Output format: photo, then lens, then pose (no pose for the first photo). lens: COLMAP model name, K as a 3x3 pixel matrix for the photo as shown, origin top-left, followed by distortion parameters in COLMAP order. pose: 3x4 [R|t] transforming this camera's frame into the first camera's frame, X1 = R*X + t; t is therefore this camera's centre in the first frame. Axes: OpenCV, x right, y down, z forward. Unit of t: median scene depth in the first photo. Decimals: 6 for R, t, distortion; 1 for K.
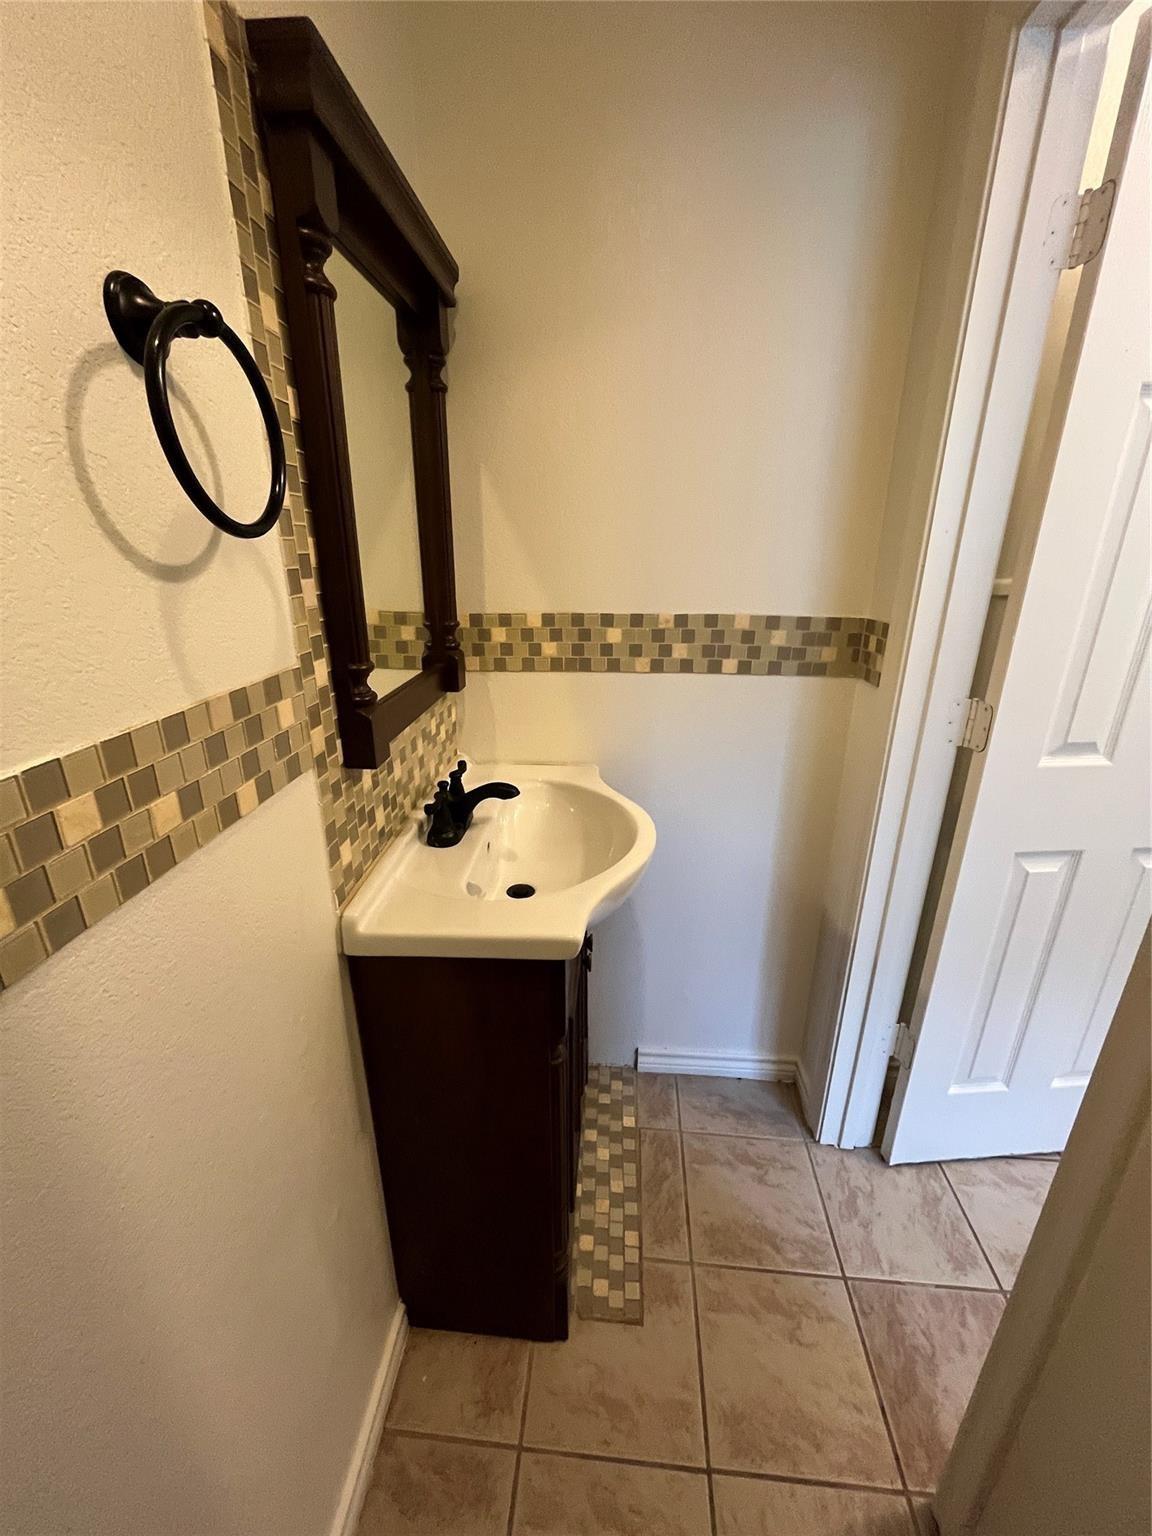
lens RADIAL K [[622.8, 0, 569.0], [0, 622.8, 770.1], [0, 0, 1]] dist [-0.003469, -0.001050]
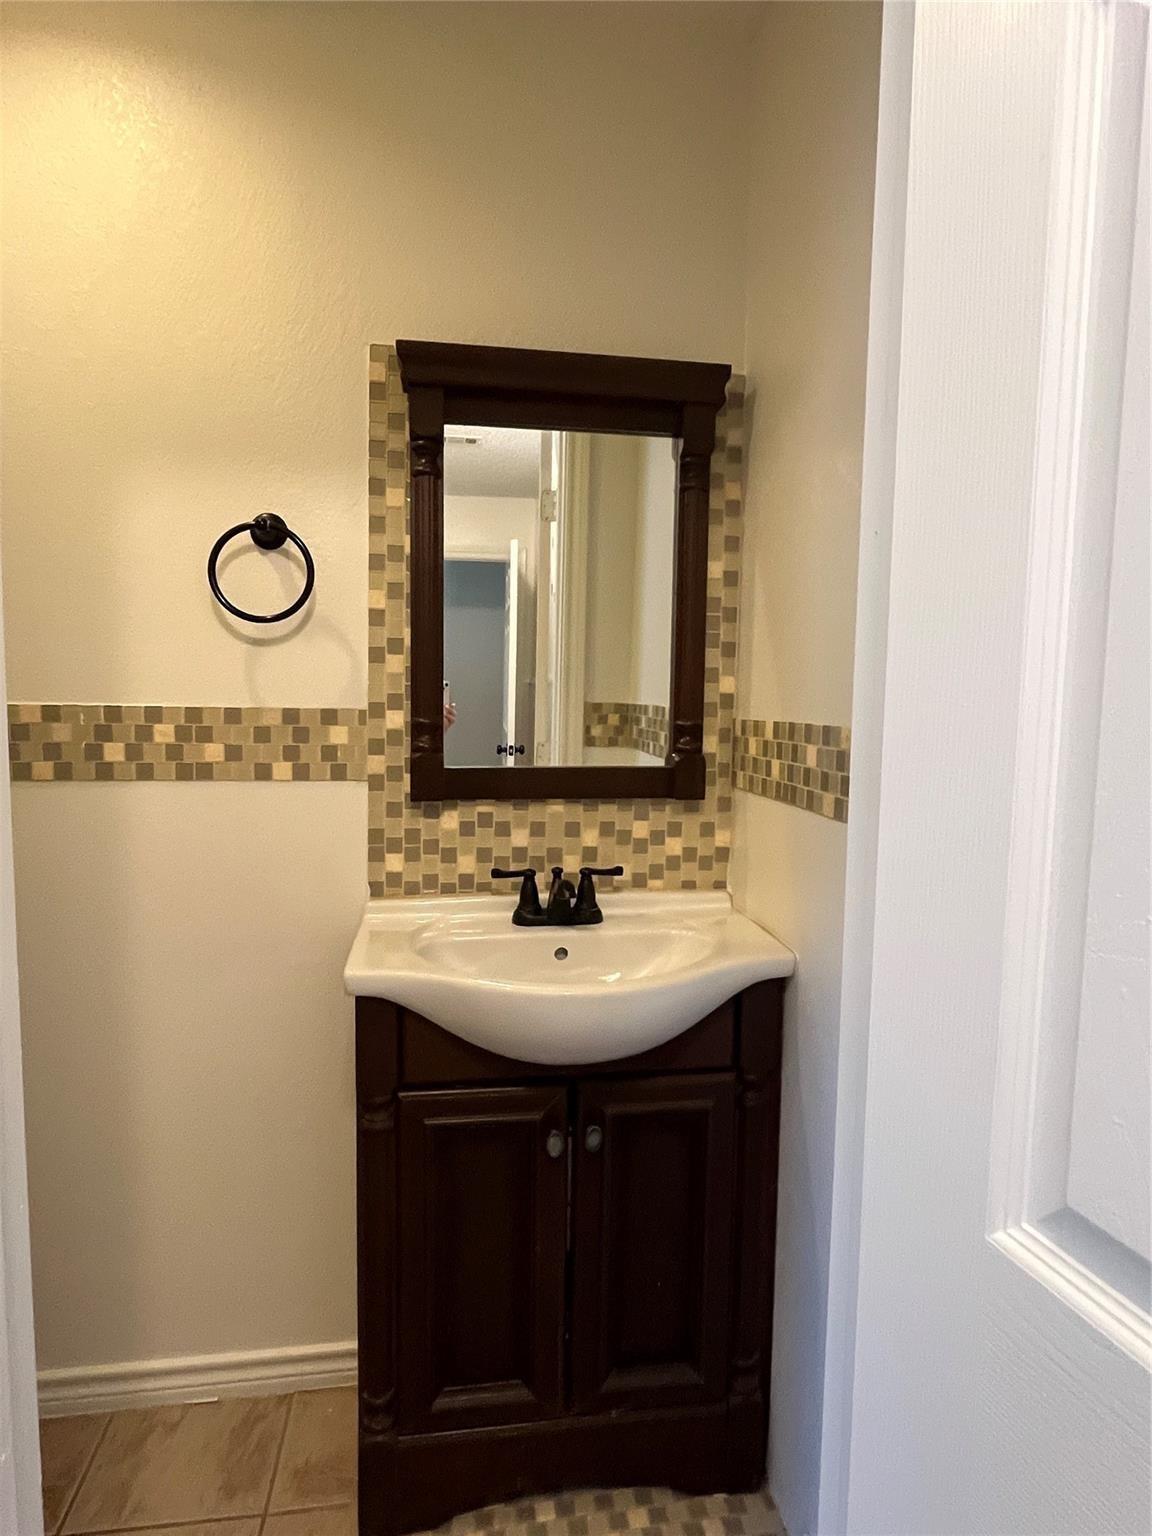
lens RADIAL K [[823.8, 0, 574.3], [0, 823.8, 764.9], [0, 0, 1]] dist [-0.013030, 0.000896]
pose [[0.233424, 0.085767, -0.968585, 1.659333], [-0.349793, 0.936826, -0.001344, -0.223797], [0.907280, 0.339118, 0.248678, 1.054950]]
